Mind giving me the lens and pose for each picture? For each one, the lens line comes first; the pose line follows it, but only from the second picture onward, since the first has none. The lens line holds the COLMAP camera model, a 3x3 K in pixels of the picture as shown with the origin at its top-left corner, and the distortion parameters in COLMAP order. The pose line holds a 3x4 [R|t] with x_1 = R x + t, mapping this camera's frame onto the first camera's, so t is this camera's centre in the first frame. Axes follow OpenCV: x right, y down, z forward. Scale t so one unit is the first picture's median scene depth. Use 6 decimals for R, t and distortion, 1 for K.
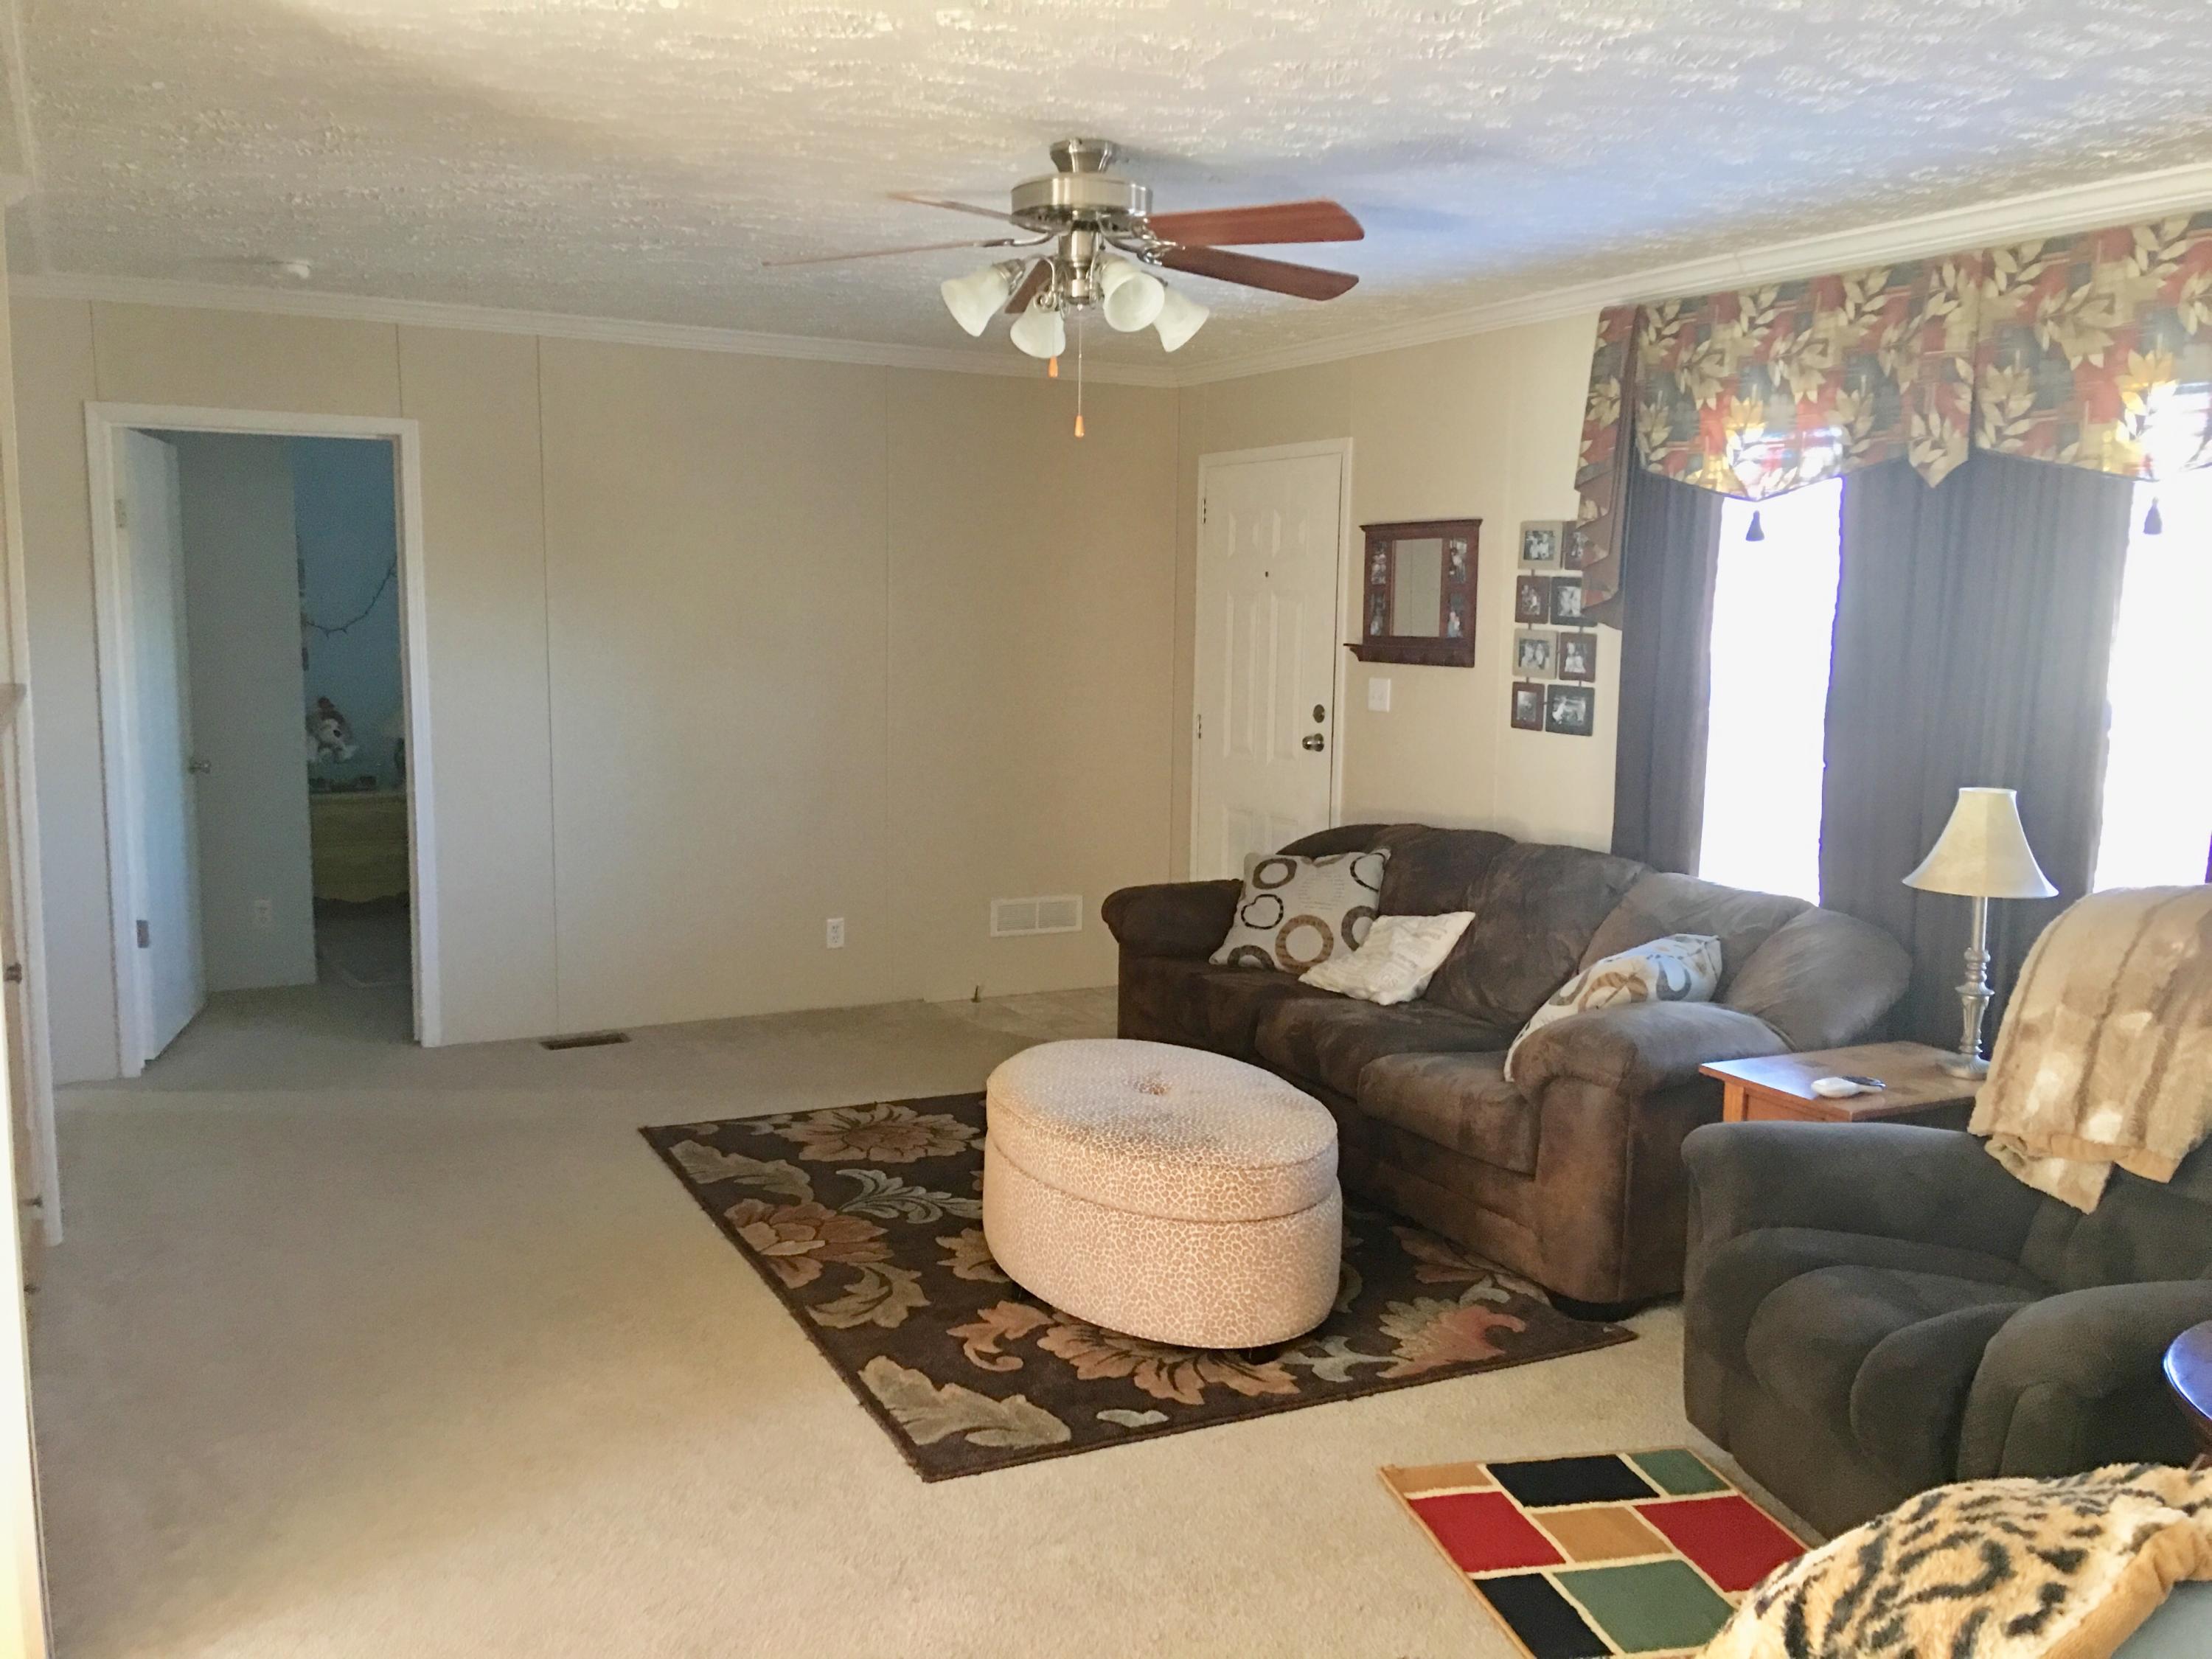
lens RADIAL K [[1854.9, 0, 1093.2], [0, 1854.9, 838.8], [0, 0, 1]] dist [0.122303, -0.185169]
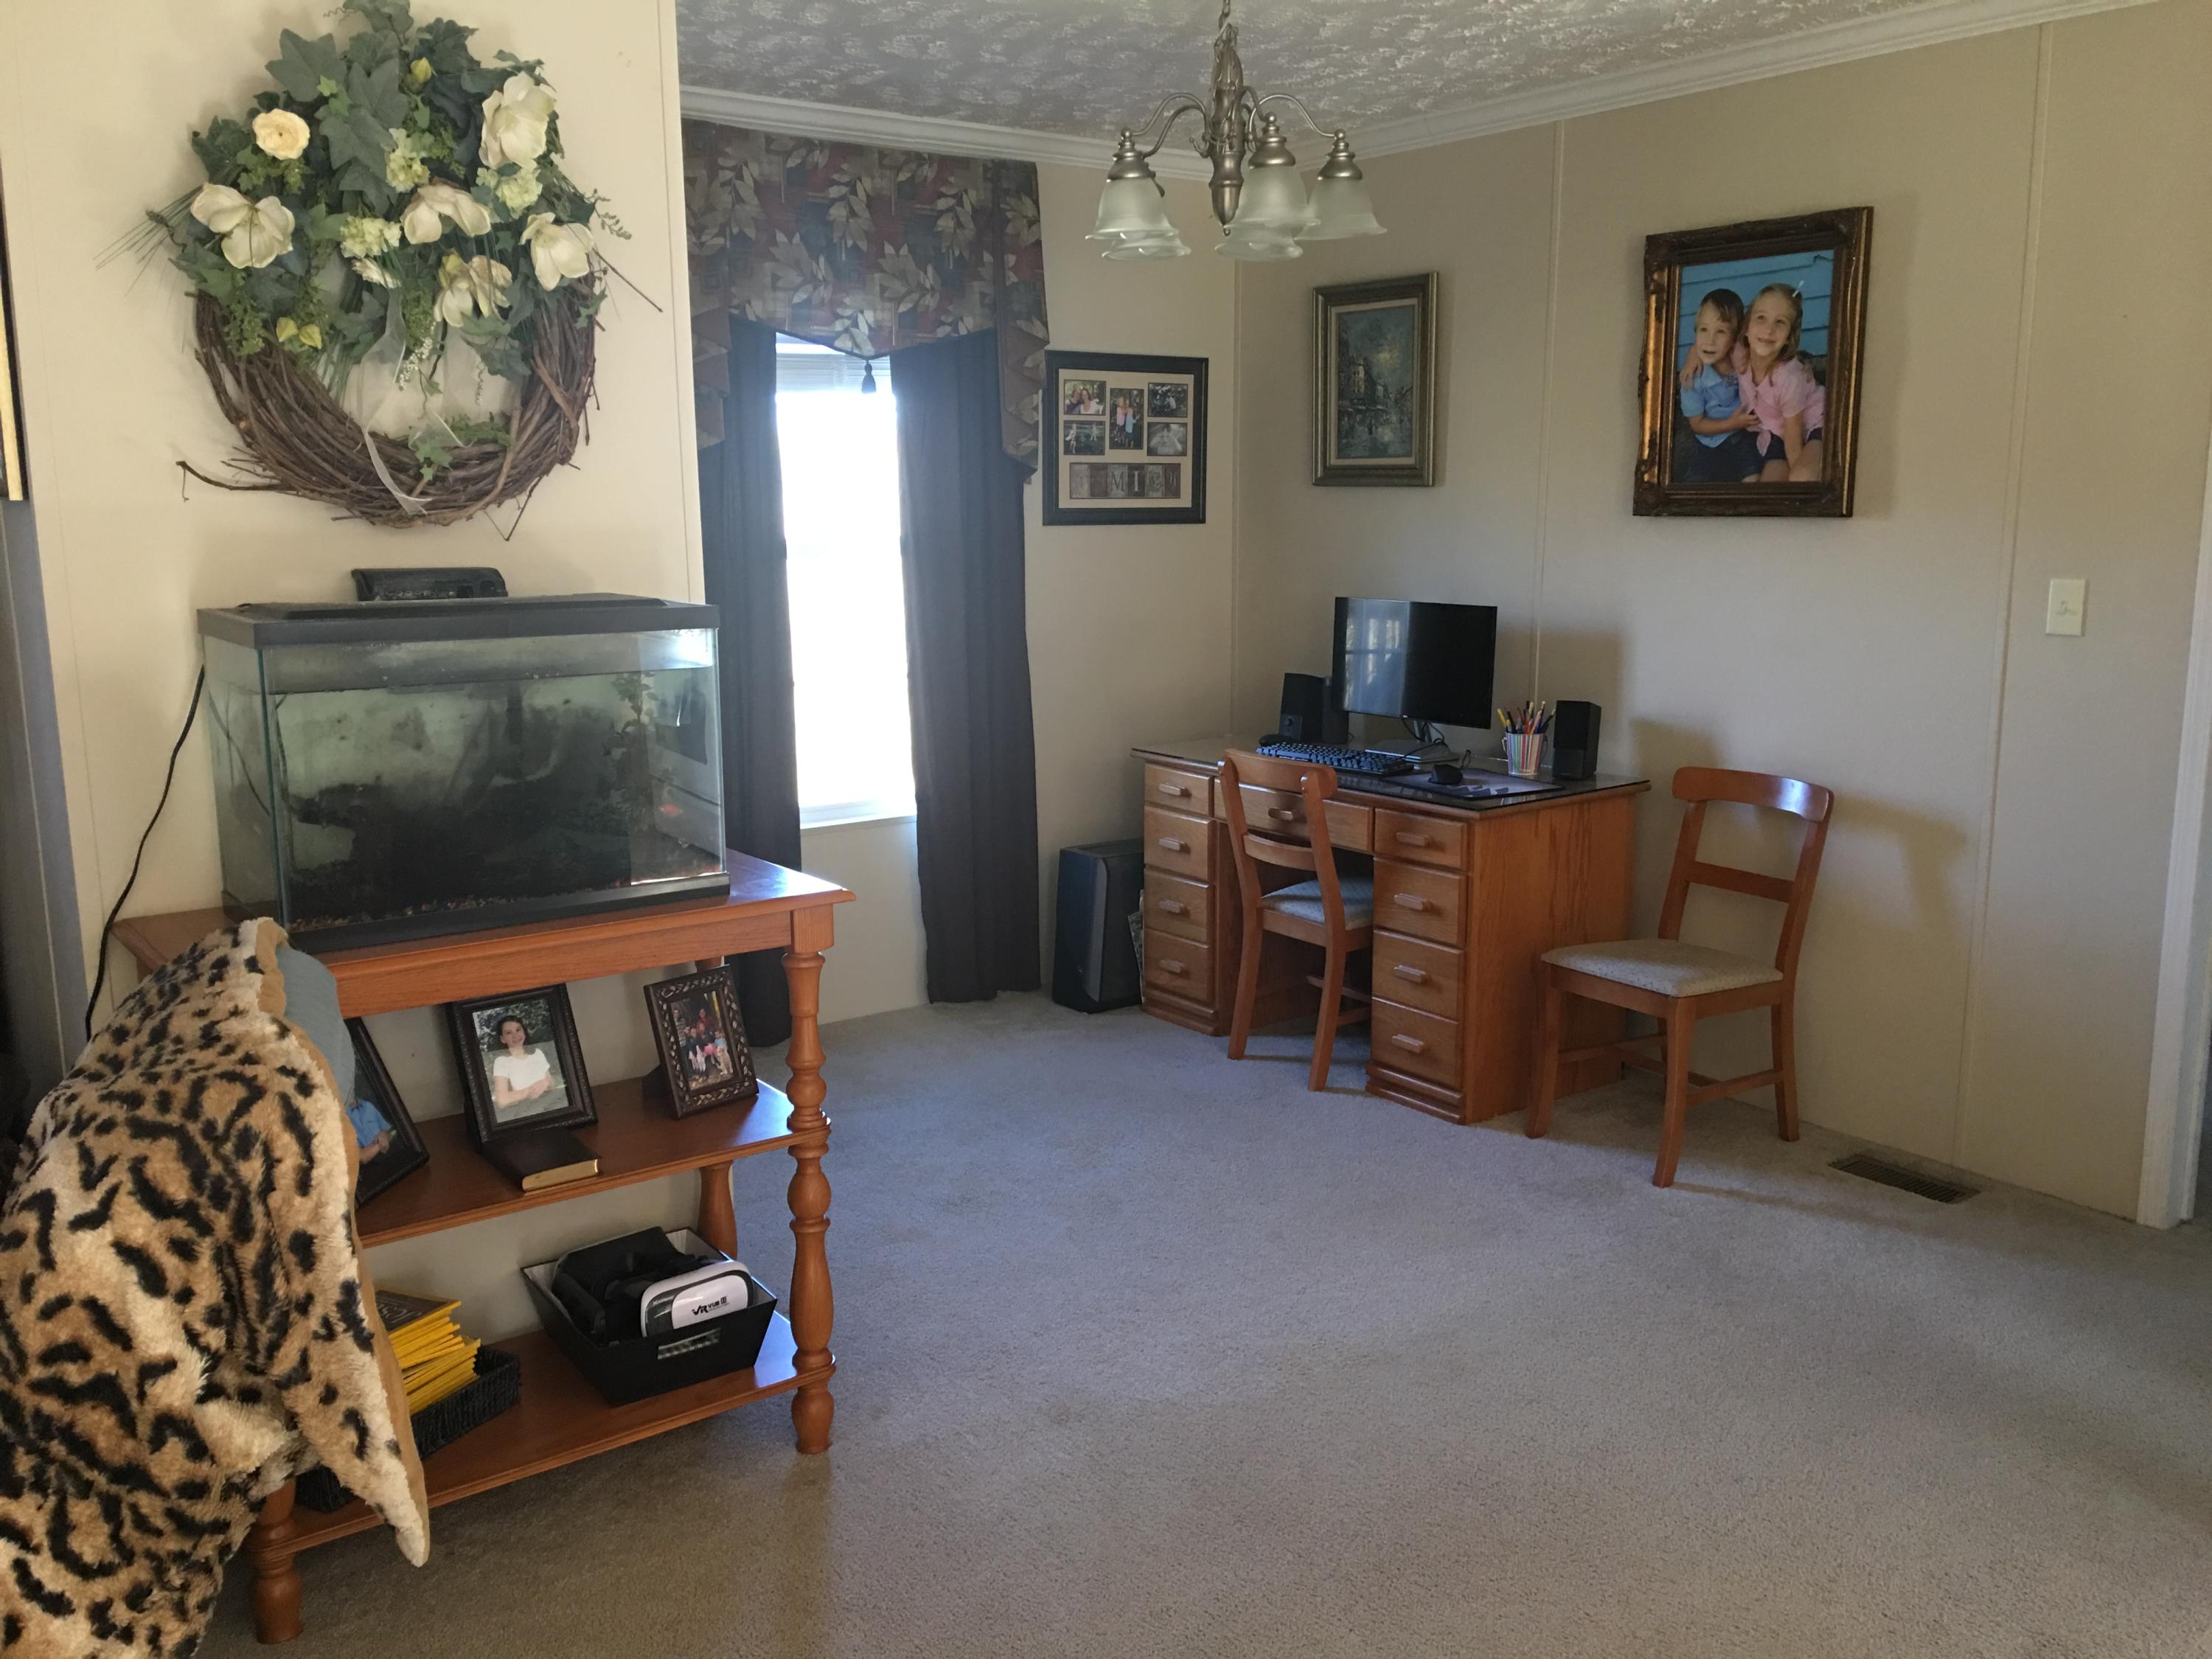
lens RADIAL K [[1854.9, 0, 1107.2], [0, 1854.9, 820.6], [0, 0, 1]] dist [0.122303, -0.185169]
pose [[-0.163159, -0.189081, 0.968312, -0.290991], [0.126809, 0.969304, 0.210642, -0.008084], [-0.978416, 0.157159, -0.134173, 0.151797]]
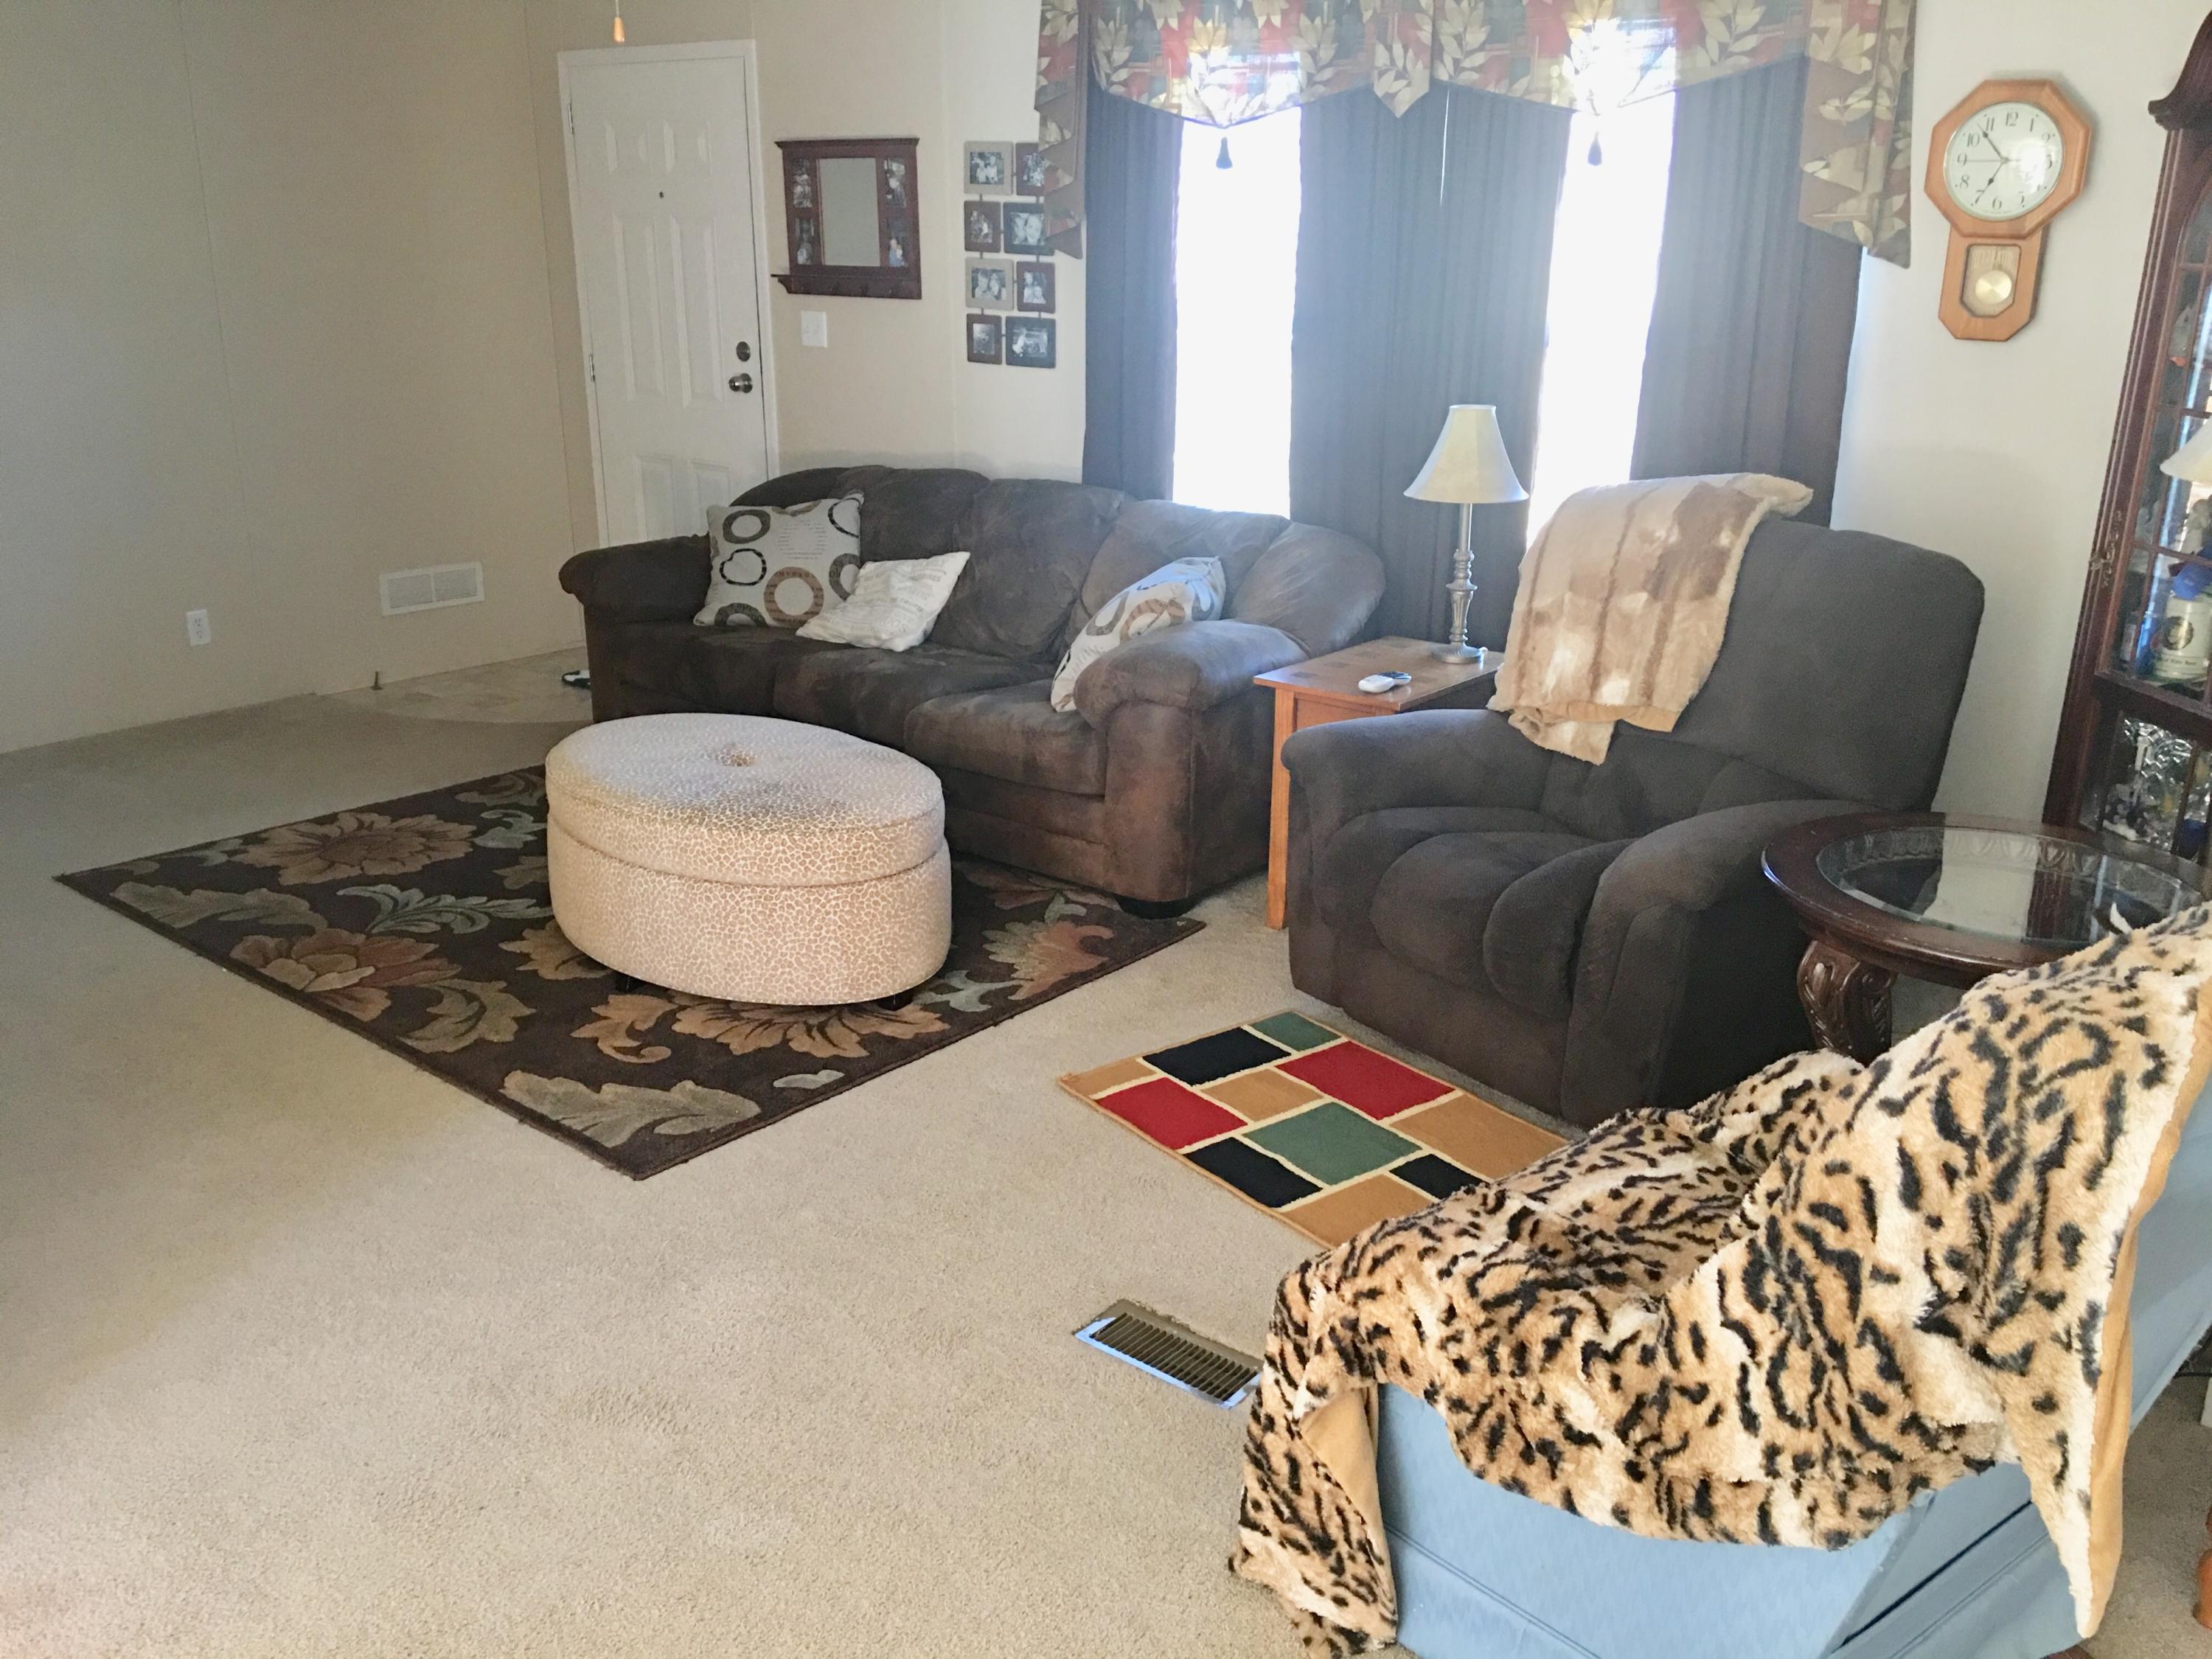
lens RADIAL K [[1854.9, 0, 1101.2], [0, 1854.9, 821.7], [0, 0, 1]] dist [0.122303, -0.185169]
pose [[0.913579, -0.133517, 0.384119, -0.180873], [0.060149, 0.978541, 0.197077, -0.015875], [-0.402189, -0.156941, 0.902005, 0.040831]]
